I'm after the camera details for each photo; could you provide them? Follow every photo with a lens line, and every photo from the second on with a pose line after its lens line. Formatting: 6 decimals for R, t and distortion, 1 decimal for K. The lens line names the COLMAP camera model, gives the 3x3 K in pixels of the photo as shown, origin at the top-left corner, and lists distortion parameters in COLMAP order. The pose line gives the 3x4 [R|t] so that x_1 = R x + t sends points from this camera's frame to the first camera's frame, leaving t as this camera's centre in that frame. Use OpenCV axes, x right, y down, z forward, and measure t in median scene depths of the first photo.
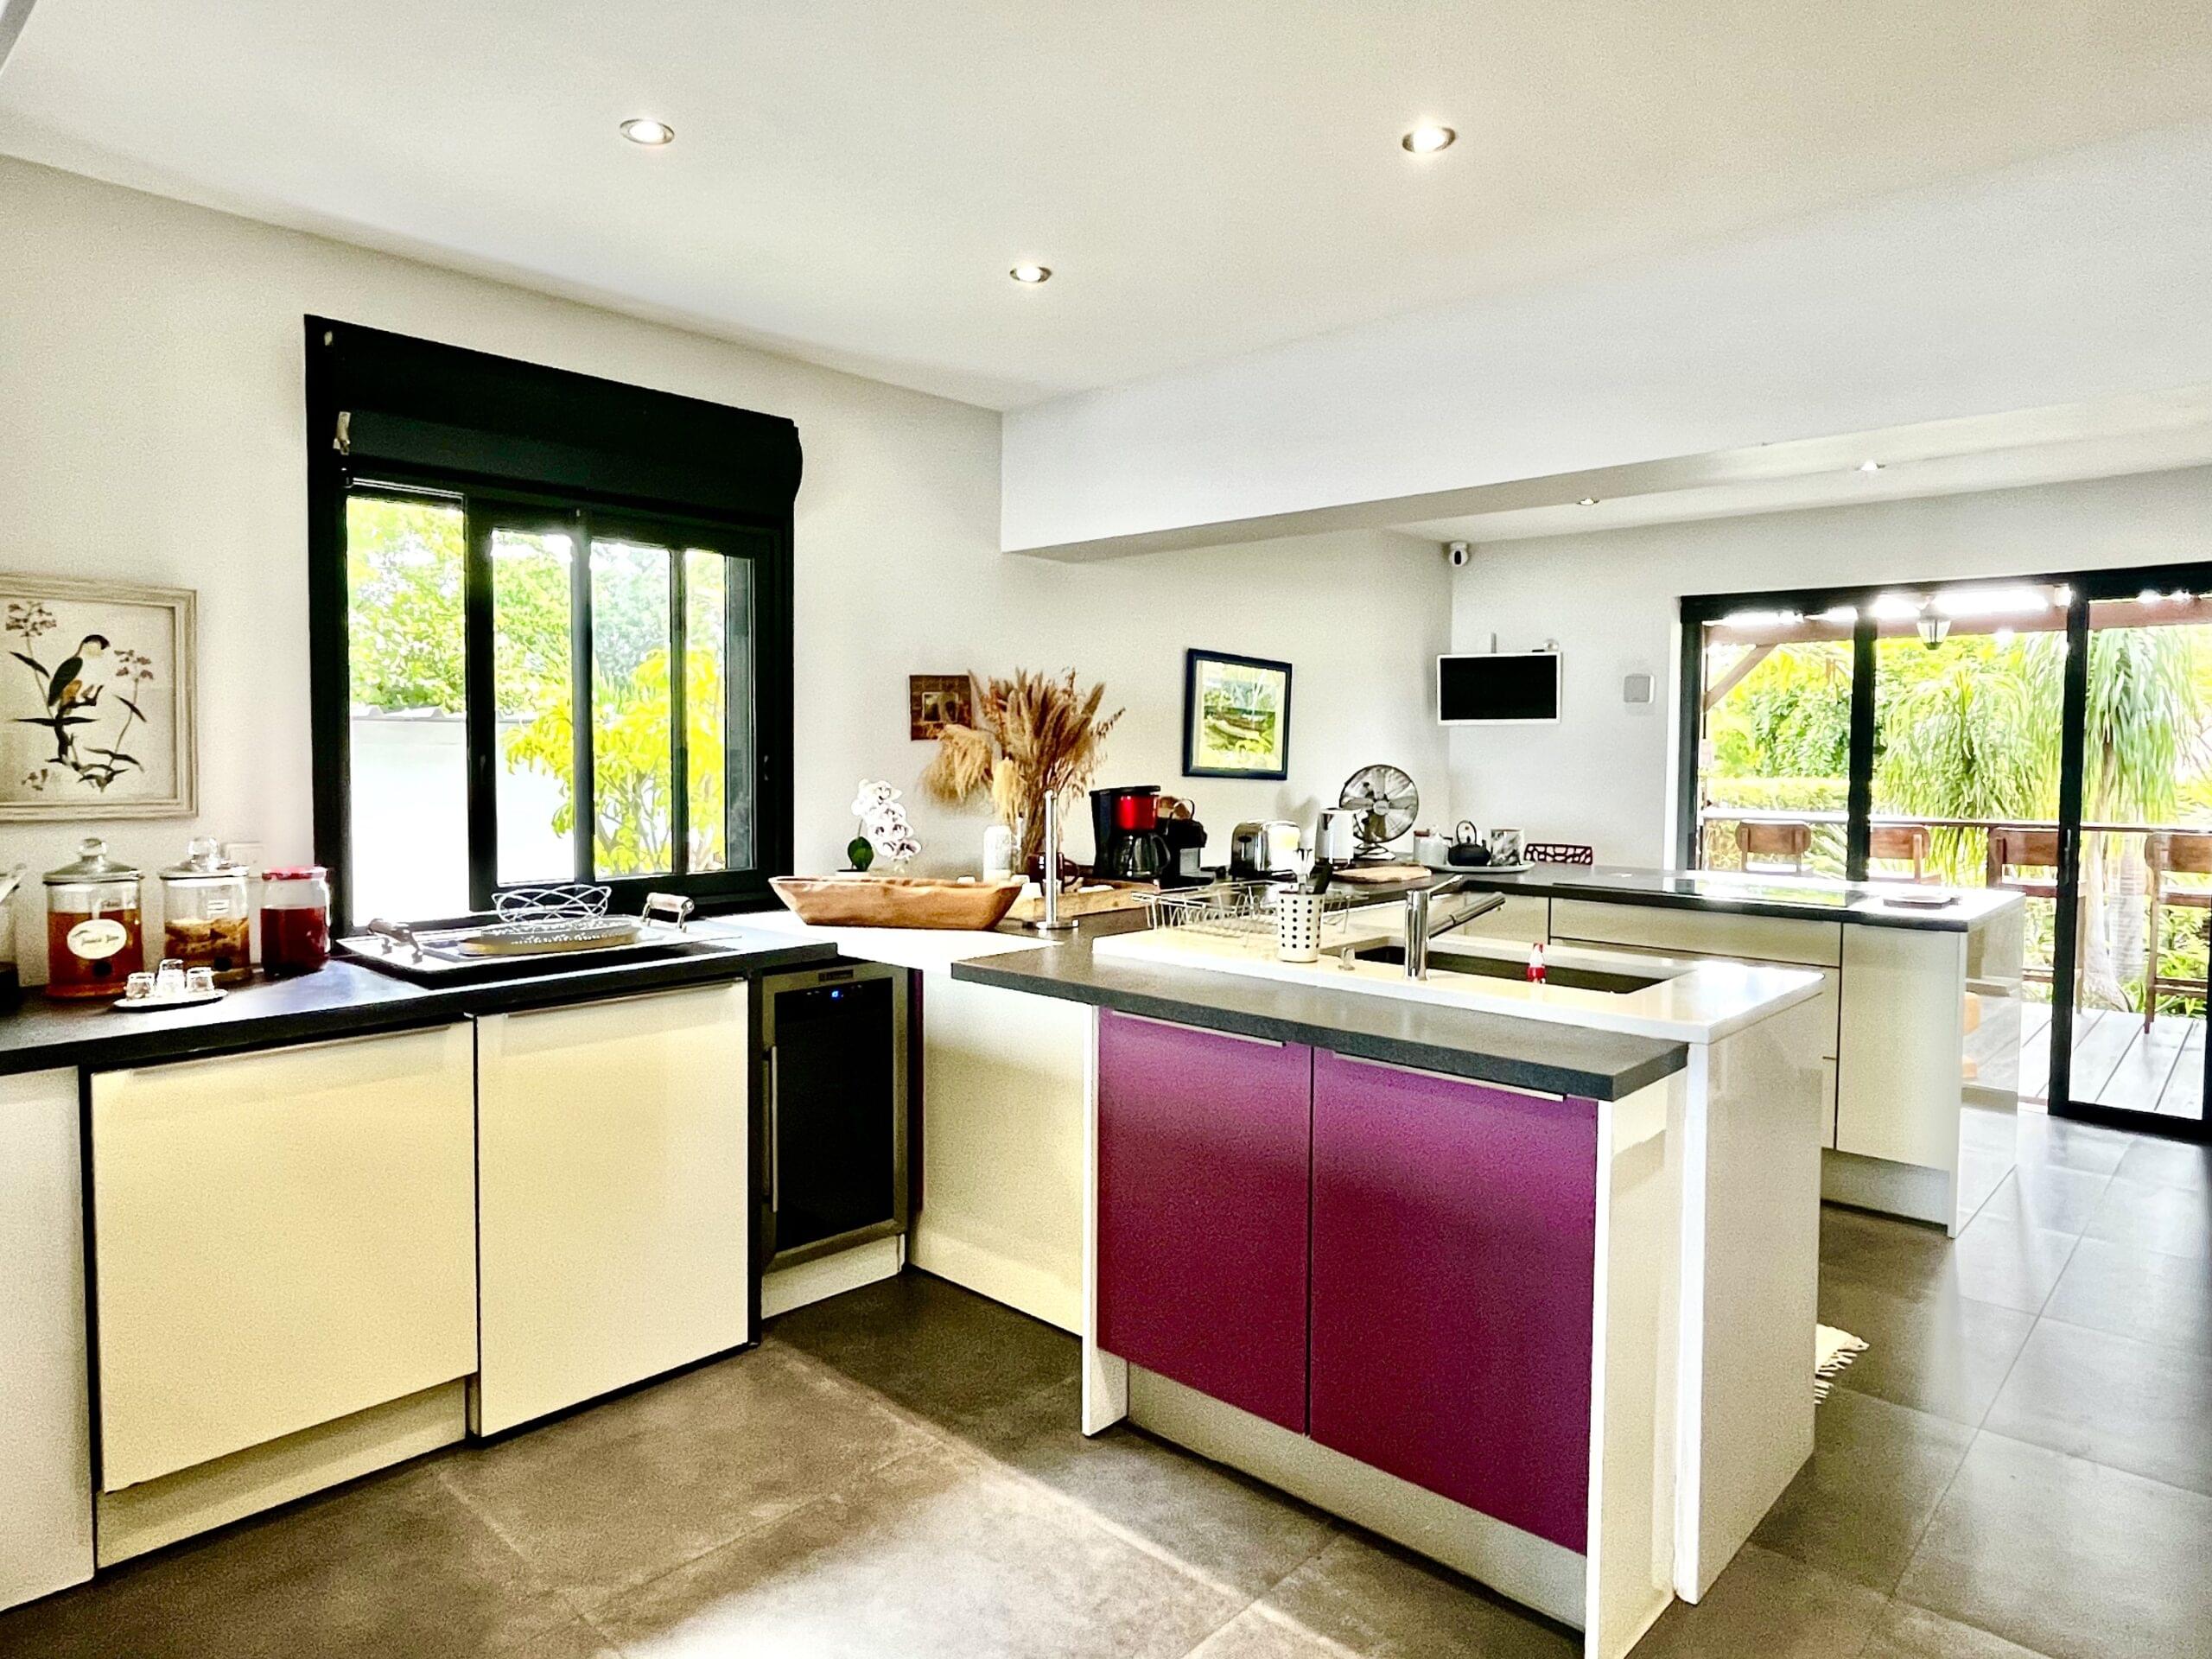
lens RADIAL K [[1325.9, 0, 1098.7], [0, 1325.9, 823.9], [0, 0, 1]] dist [-0.011114, 0.001456]
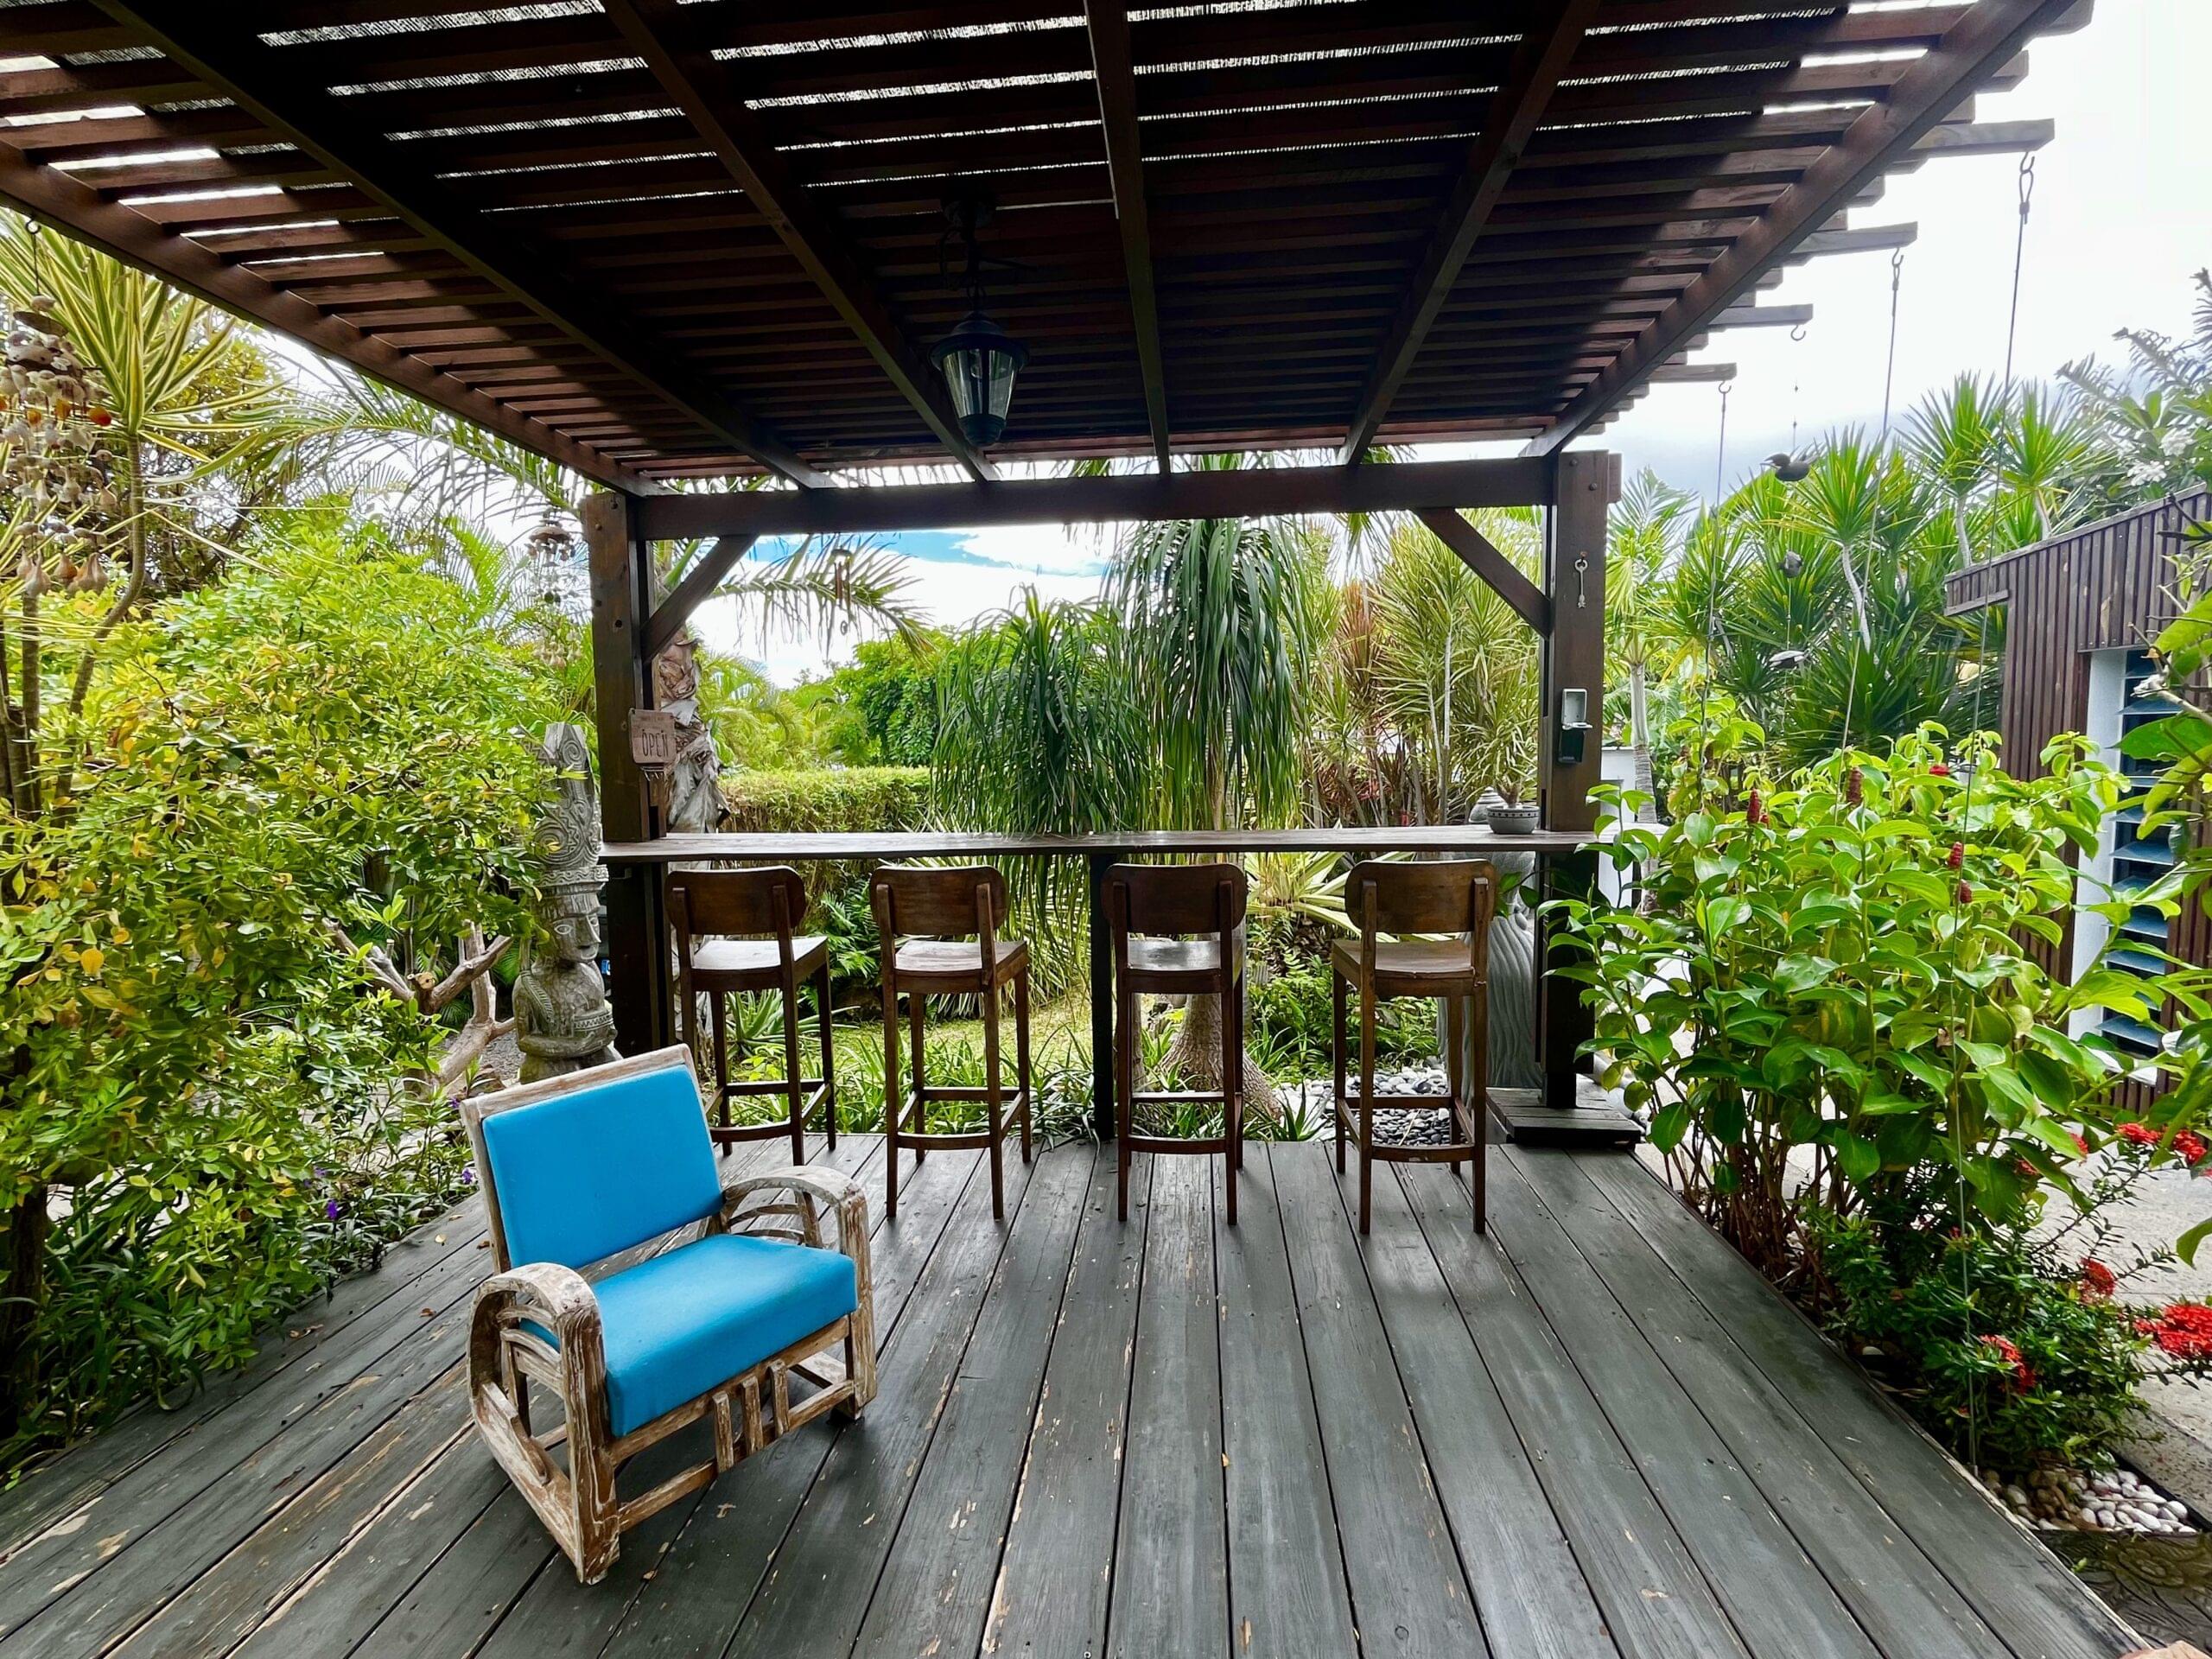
lens RADIAL K [[998.4, 0, 1102.9], [0, 998.4, 827.3], [0, 0, 1]] dist [0.000000, 0.000000]
pose [[0.794834, -0.070135, 0.602760, 0.269014], [0.054742, 0.997536, 0.043883, -0.017182], [-0.604352, -0.001883, 0.796715, 0.420142]]
